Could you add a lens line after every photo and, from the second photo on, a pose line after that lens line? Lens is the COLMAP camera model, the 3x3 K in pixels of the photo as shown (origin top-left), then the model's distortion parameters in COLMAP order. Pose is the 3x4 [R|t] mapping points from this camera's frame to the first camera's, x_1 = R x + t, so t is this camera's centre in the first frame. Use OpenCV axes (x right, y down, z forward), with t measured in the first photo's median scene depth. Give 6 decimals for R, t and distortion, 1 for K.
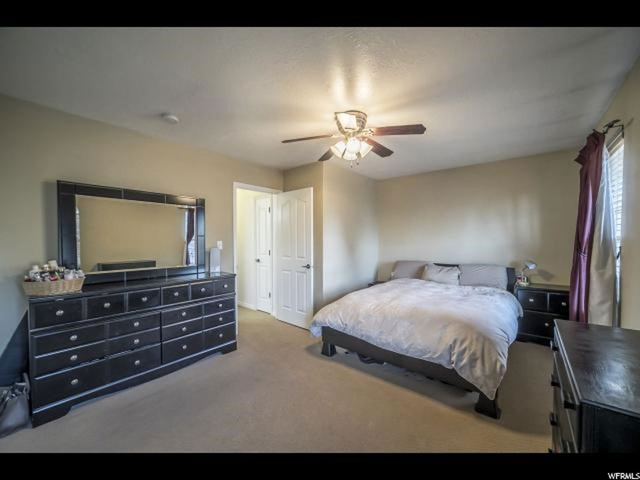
lens RADIAL K [[250.2, 0, 324.6], [0, 250.2, 245.0], [0, 0, 1]] dist [-0.018466, 0.009260]
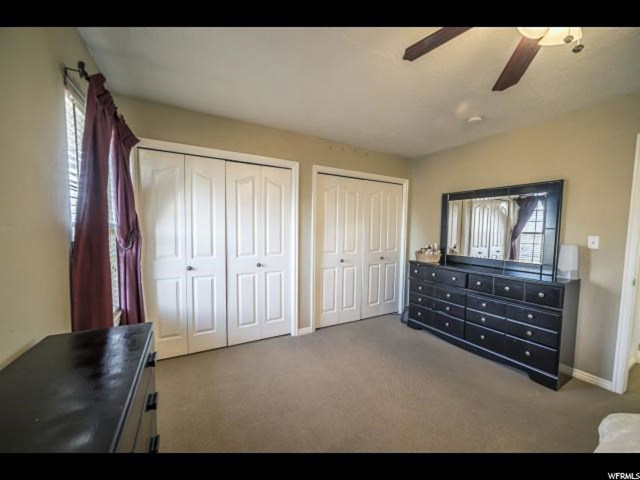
lens RADIAL K [[250.2, 0, 324.6], [0, 250.2, 245.0], [0, 0, 1]] dist [-0.018466, 0.009260]
pose [[-0.367762, 0.055533, -0.928260, 0.588531], [-0.035365, 0.996658, 0.073636, -0.019459], [0.929247, 0.059908, -0.364569, 0.727252]]
